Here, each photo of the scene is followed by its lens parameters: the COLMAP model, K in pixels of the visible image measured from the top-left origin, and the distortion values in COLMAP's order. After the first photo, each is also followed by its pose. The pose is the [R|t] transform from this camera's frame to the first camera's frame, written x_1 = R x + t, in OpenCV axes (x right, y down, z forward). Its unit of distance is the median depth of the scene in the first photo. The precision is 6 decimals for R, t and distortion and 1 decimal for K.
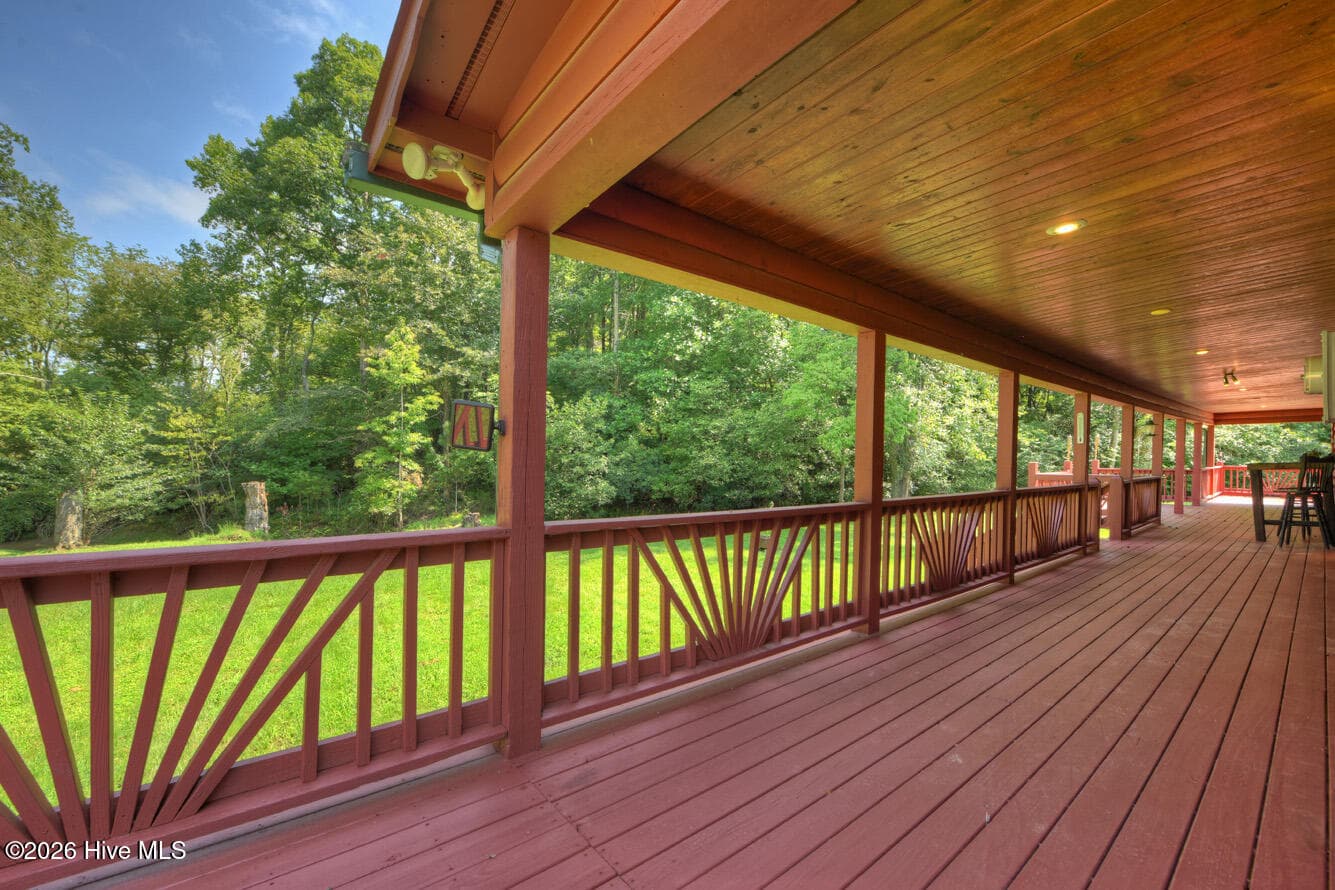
lens RADIAL K [[536.2, 0, 680.3], [0, 536.2, 461.7], [0, 0, 1]] dist [-0.016615, -0.000151]
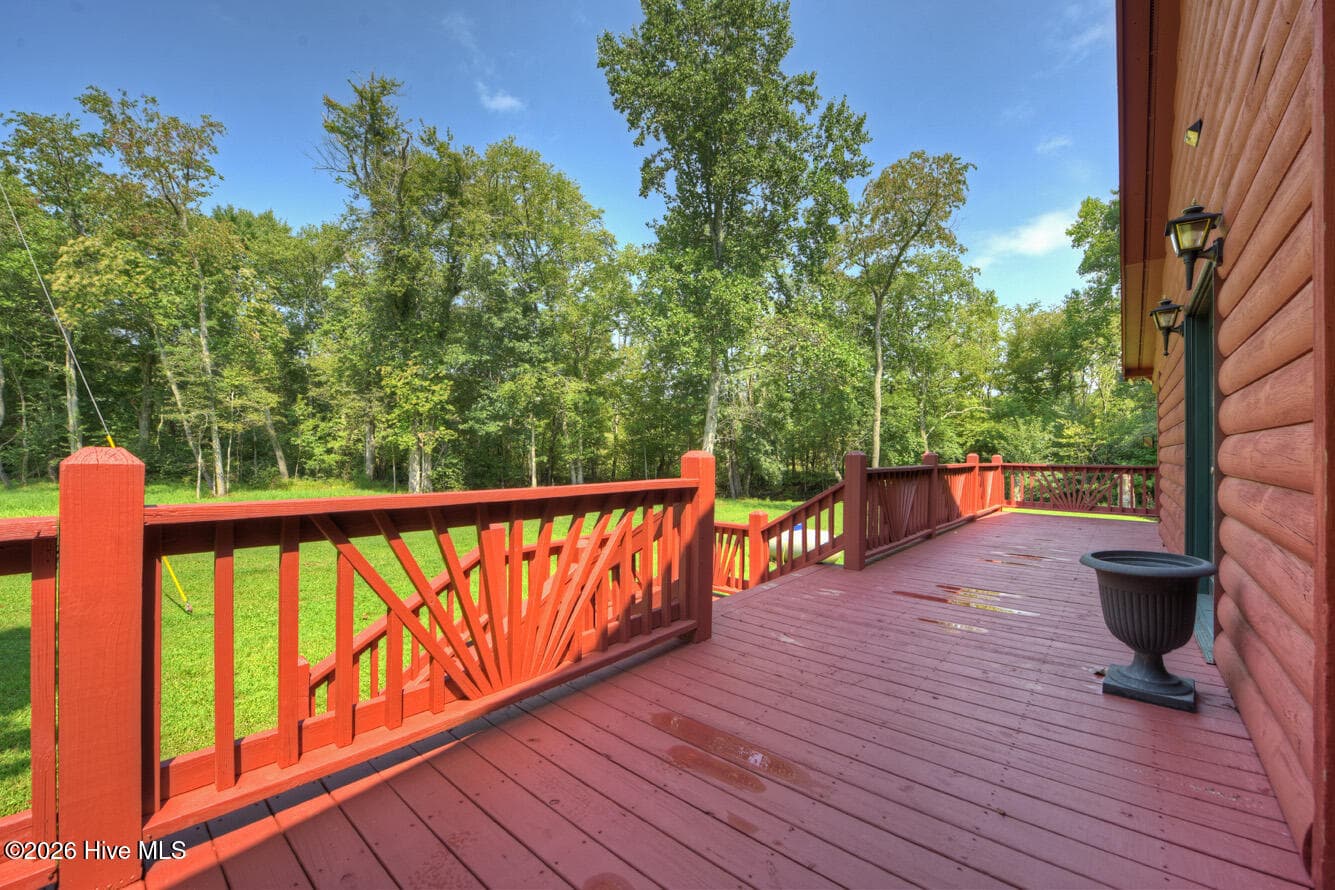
lens RADIAL K [[536.2, 0, 671.8], [0, 536.2, 442.8], [0, 0, 1]] dist [-0.016615, -0.000151]
pose [[0.173405, -0.033070, -0.984295, 0.172952], [-0.004272, 0.999401, -0.034330, 0.005701], [0.984841, 0.010158, 0.173160, -0.192690]]
